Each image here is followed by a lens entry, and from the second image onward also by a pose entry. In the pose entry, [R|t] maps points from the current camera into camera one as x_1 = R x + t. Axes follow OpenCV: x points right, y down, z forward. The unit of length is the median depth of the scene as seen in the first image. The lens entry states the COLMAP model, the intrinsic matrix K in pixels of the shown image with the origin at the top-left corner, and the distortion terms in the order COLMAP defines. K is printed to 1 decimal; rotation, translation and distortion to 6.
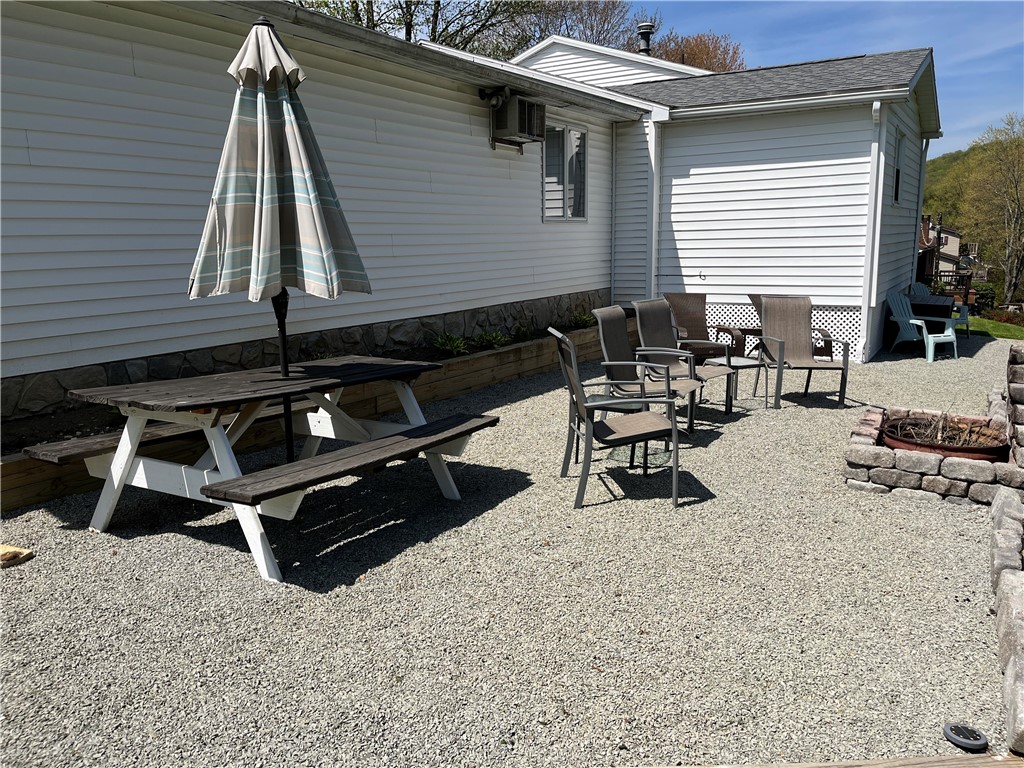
lens RADIAL K [[804.9, 0, 511.9], [0, 804.9, 386.3], [0, 0, 1]] dist [0.055941, -0.046520]
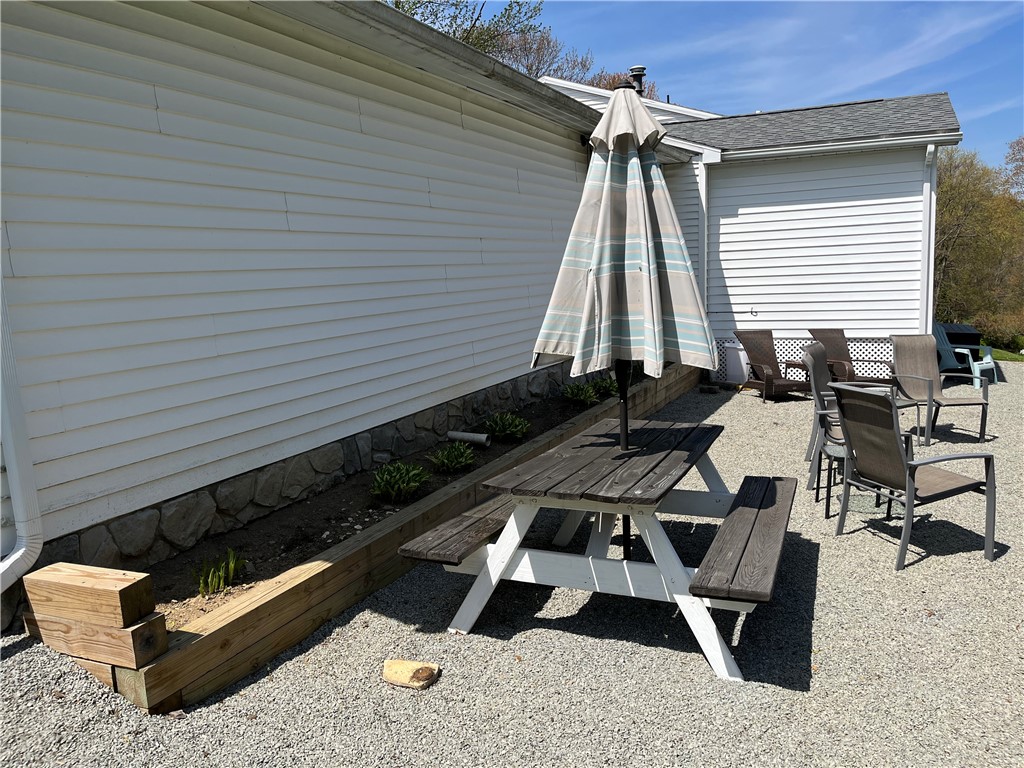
lens RADIAL K [[804.9, 0, 515.6], [0, 804.9, 384.6], [0, 0, 1]] dist [0.055941, -0.046520]
pose [[0.991264, -0.040665, 0.125464, -0.229452], [0.045432, 0.998341, -0.035375, -0.026922], [-0.123818, 0.040766, 0.991467, 0.034034]]
